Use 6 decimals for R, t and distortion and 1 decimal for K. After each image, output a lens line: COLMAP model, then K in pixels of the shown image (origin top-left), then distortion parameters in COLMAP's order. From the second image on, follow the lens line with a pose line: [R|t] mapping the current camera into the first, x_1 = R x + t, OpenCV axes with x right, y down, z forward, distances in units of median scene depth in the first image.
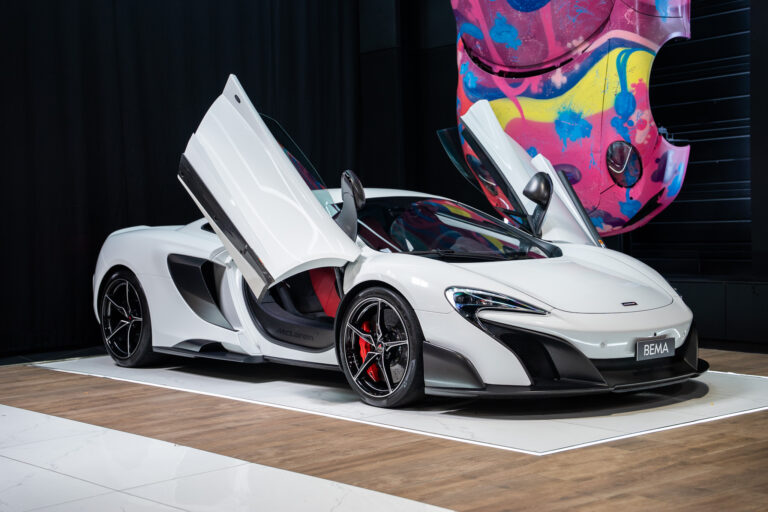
lens RADIAL K [[1198.7, 0, 385.7], [0, 1198.7, 258.2], [0, 0, 1]] dist [0.368242, 0.000000]
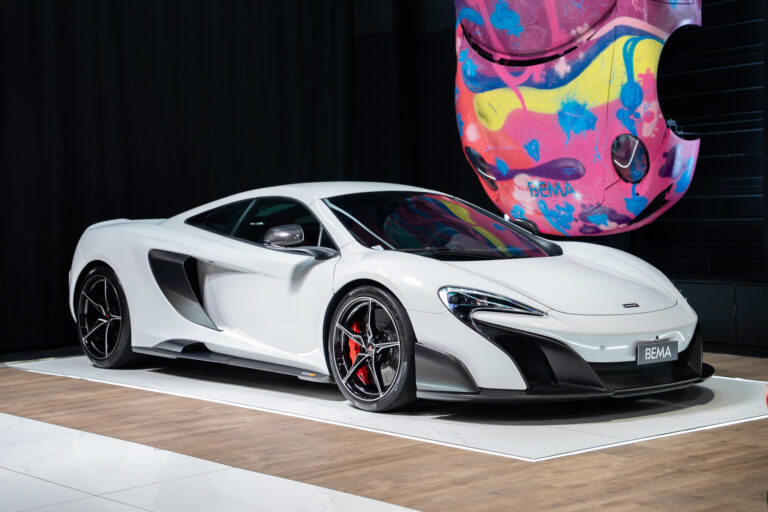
lens RADIAL K [[1289.5, 0, 384.7], [0, 1289.5, 257.7], [0, 0, 1]] dist [0.428530, 0.000000]
pose [[0.999969, 0.007747, 0.001389, 0.003964], [-0.007750, 0.999967, 0.002568, -0.001021], [-0.001369, -0.002578, 0.999996, -0.025644]]
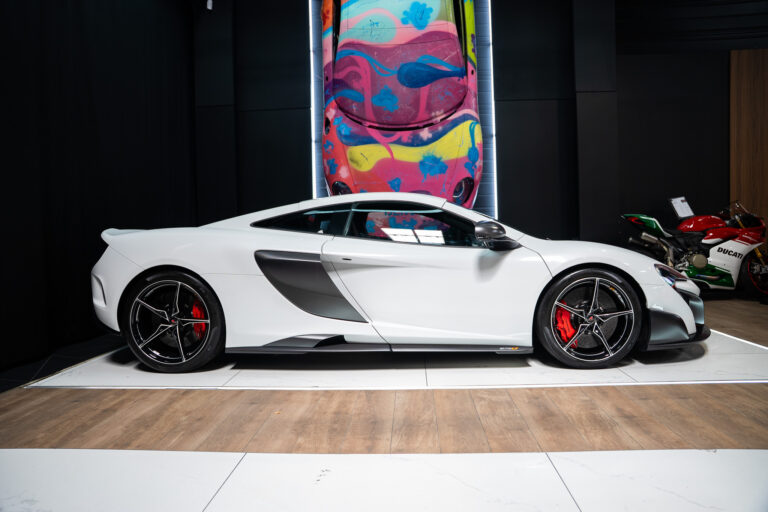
lens RADIAL K [[538.2, 0, 384.3], [0, 538.2, 255.4], [0, 0, 1]] dist [-0.097881, 0.051493]
pose [[0.686966, -0.022820, 0.726331, -0.436337], [0.034128, 0.999417, -0.000878, 0.003910], [-0.725888, 0.025392, 0.687344, 0.654711]]
